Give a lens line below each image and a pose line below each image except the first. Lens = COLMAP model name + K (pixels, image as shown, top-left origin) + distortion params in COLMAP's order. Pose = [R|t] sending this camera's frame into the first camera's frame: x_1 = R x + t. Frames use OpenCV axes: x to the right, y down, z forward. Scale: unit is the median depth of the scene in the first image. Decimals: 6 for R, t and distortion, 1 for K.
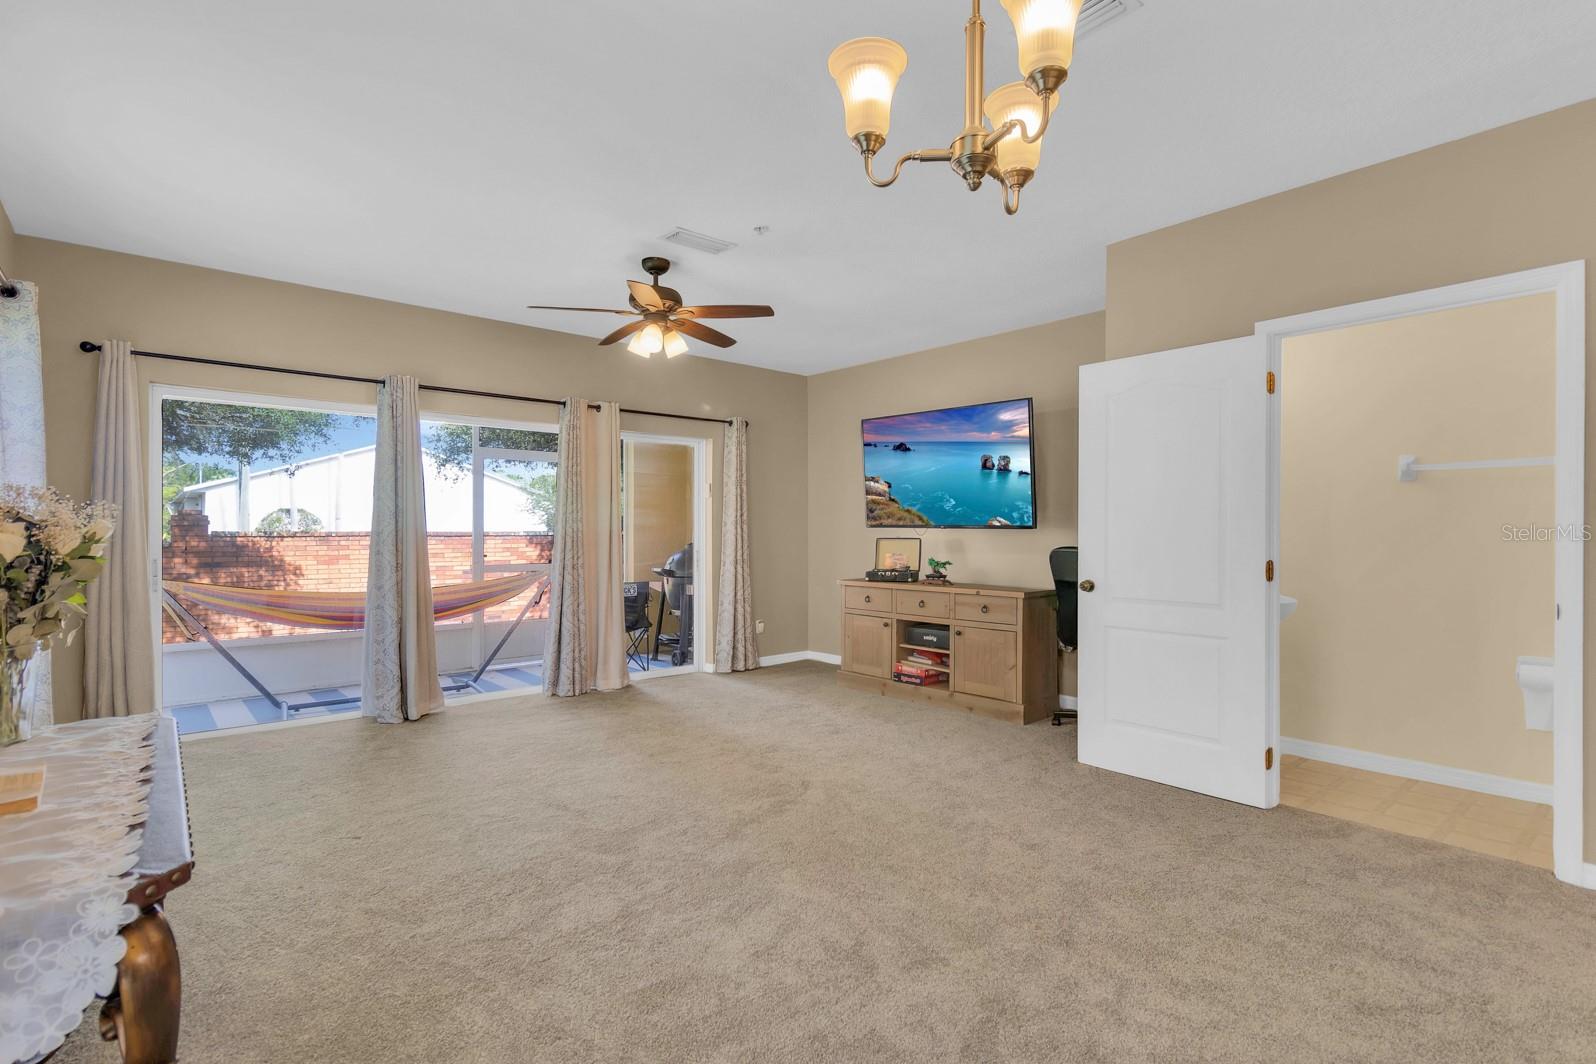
lens RADIAL K [[770.1, 0, 806.1], [0, 770.1, 537.1], [0, 0, 1]] dist [0.005946, 0.002016]
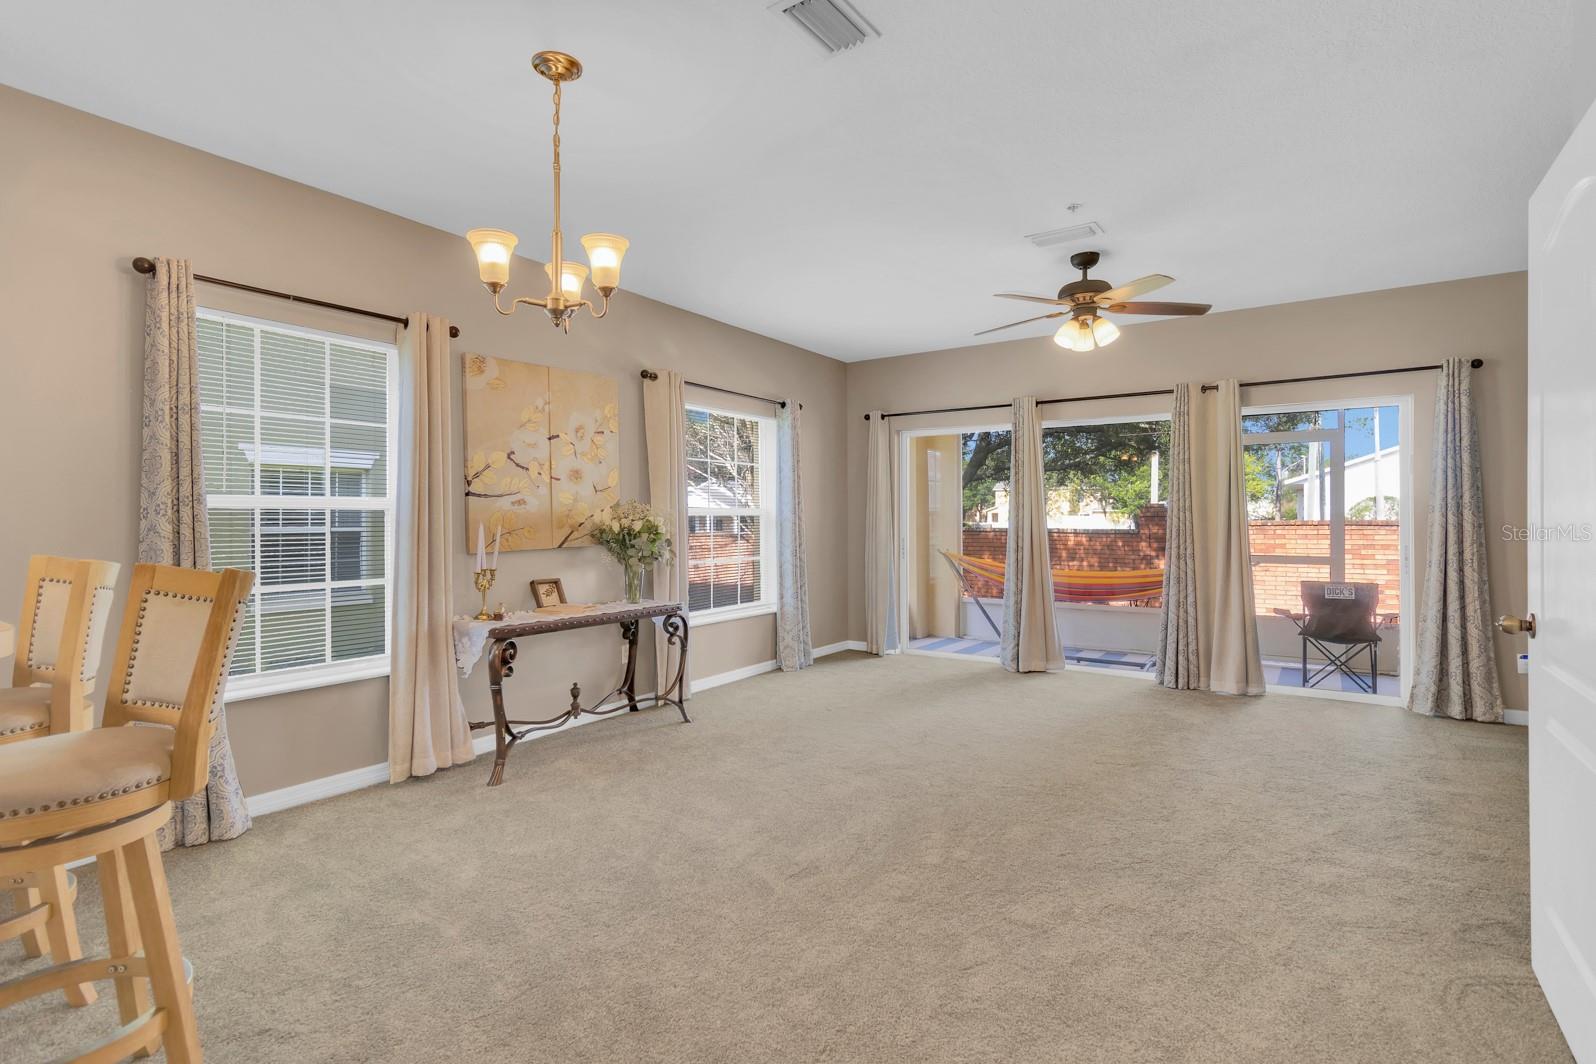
lens RADIAL K [[770.1, 0, 791.1], [0, 770.1, 527.7], [0, 0, 1]] dist [0.005946, 0.002016]
pose [[0.254780, 0.005756, -0.966982, 0.439646], [-0.003655, 0.999981, 0.004989, -0.001262], [0.966992, 0.002263, 0.254796, 0.233517]]
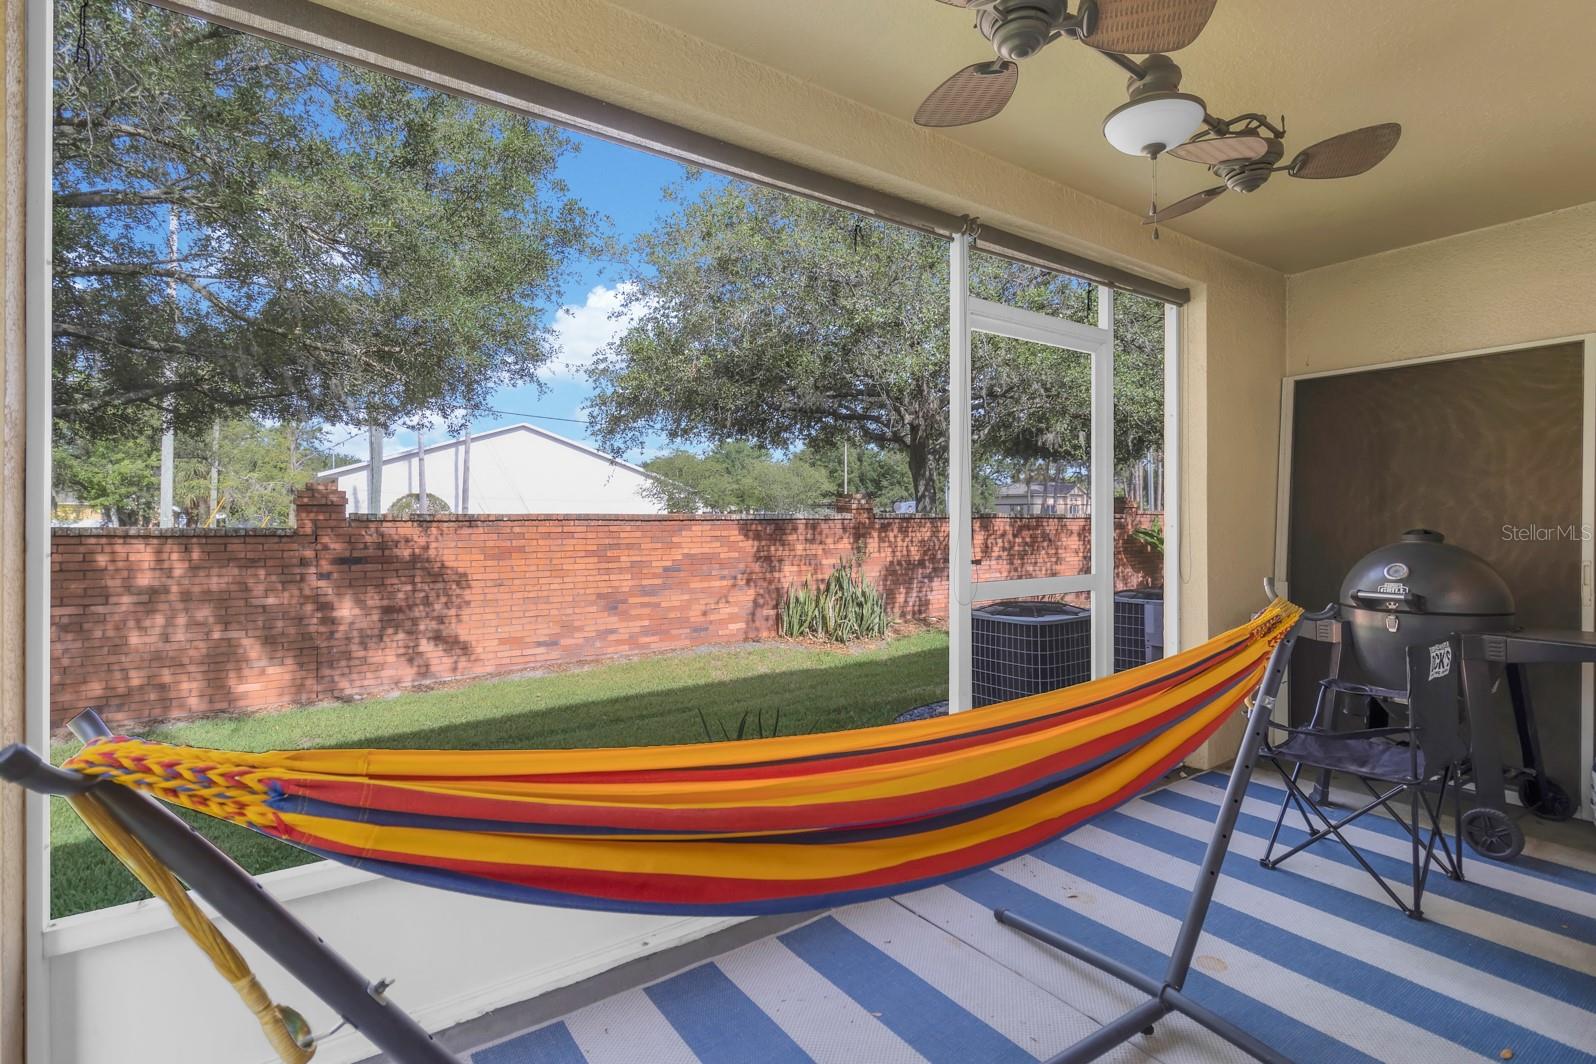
lens RADIAL K [[770.1, 0, 801.3], [0, 770.1, 523.2], [0, 0, 1]] dist [0.005946, 0.002016]
pose [[0.992997, -0.001576, -0.118126, -0.495783], [0.001466, 0.999998, -0.001021, 0.005729], [0.118127, 0.000841, 0.992998, 0.624665]]
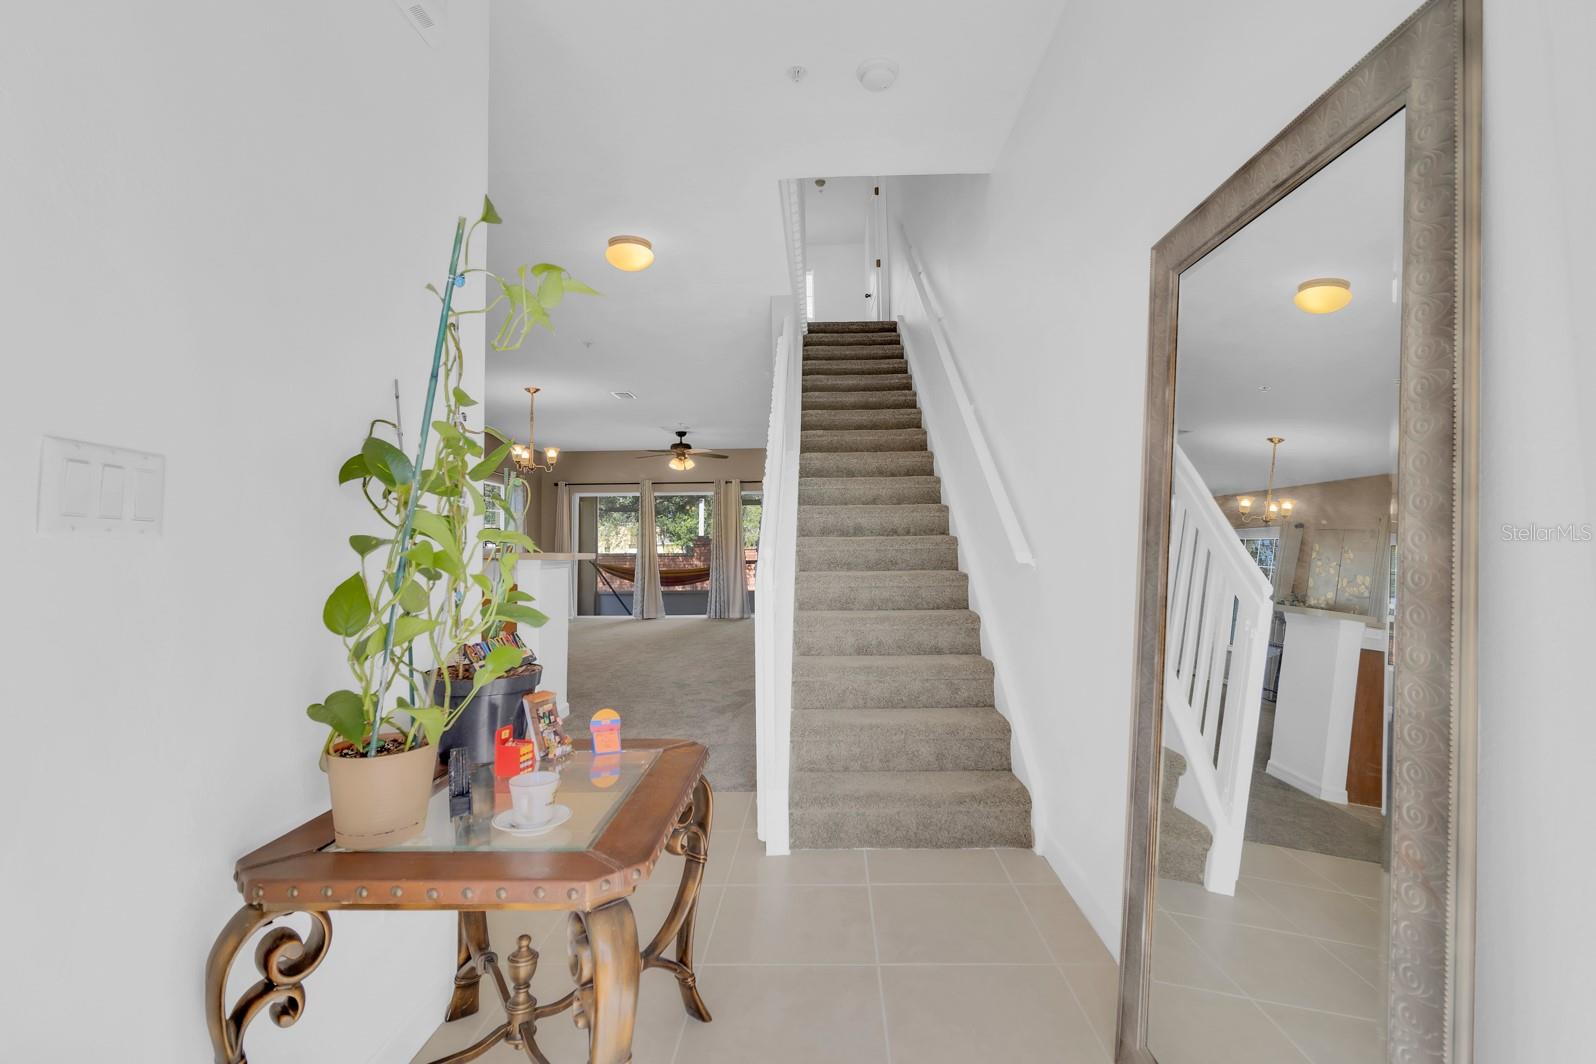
lens RADIAL K [[770.1, 0, 799.8], [0, 770.1, 540.6], [0, 0, 1]] dist [0.005946, 0.002016]
pose [[0.736206, -0.015849, -0.676572, 1.122845], [0.001189, 0.999754, -0.022126, 0.030586], [0.676756, 0.015485, 0.736044, -0.360451]]
